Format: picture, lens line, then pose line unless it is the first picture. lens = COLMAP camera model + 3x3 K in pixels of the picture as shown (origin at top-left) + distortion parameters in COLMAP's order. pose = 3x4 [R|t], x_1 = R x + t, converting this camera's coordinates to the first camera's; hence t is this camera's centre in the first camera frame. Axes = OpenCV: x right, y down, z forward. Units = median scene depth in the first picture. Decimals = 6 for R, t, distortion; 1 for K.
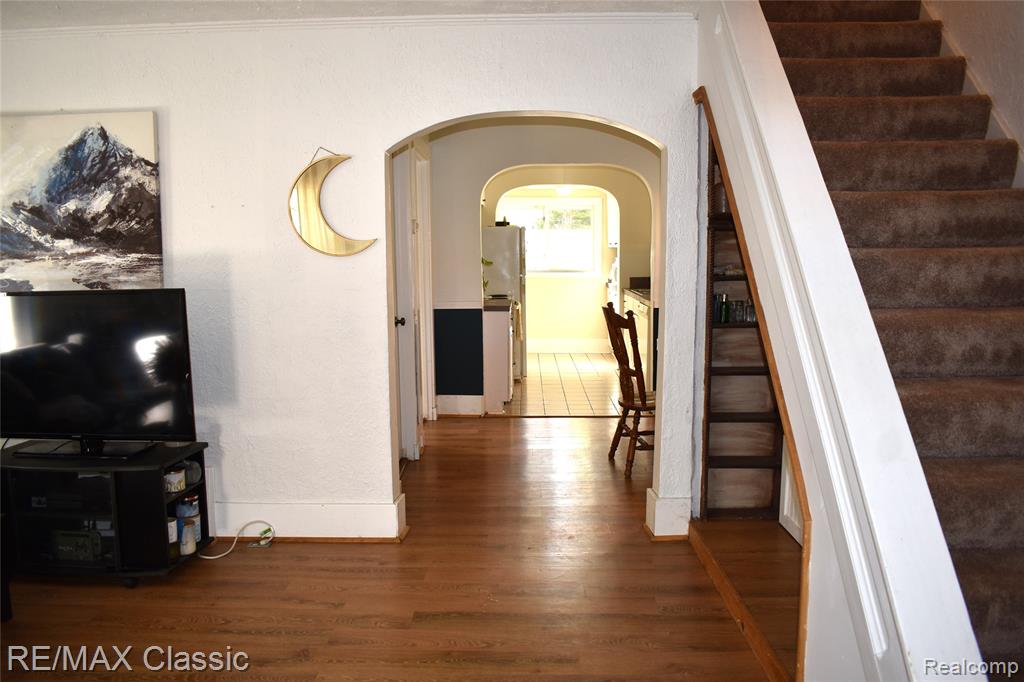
lens RADIAL K [[808.2, 0, 514.4], [0, 808.2, 342.5], [0, 0, 1]] dist [-0.091360, 0.010515]
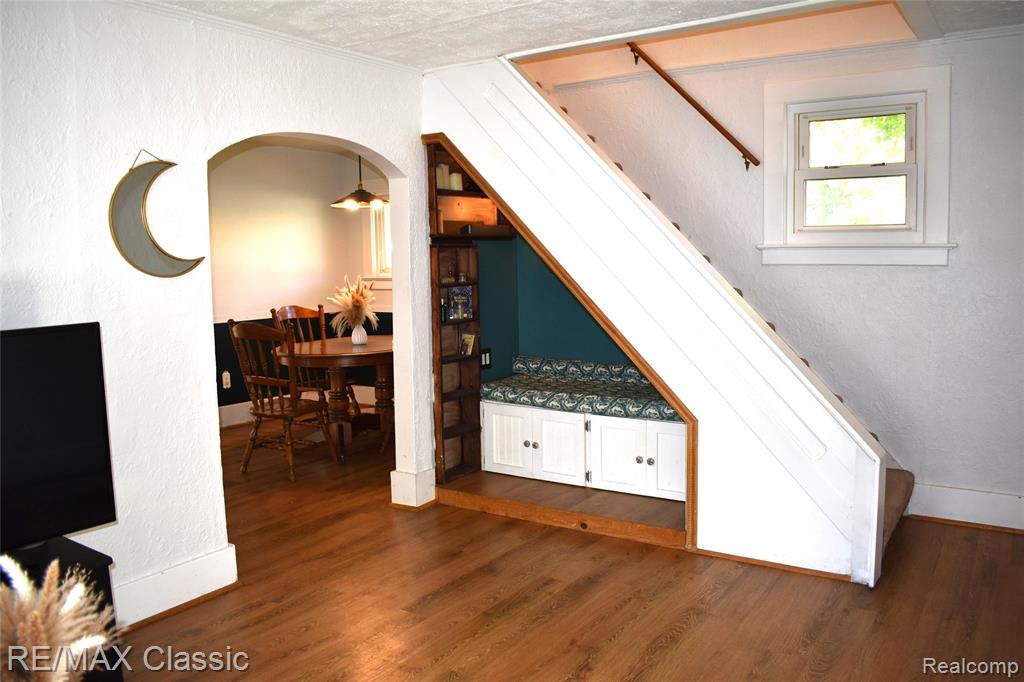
lens RADIAL K [[808.2, 0, 513.4], [0, 808.2, 341.0], [0, 0, 1]] dist [-0.091360, 0.010515]
pose [[0.540834, -0.093394, 0.835928, -0.754152], [0.115090, 0.992686, 0.036446, -0.028643], [-0.833218, 0.076496, 0.547627, 0.234206]]
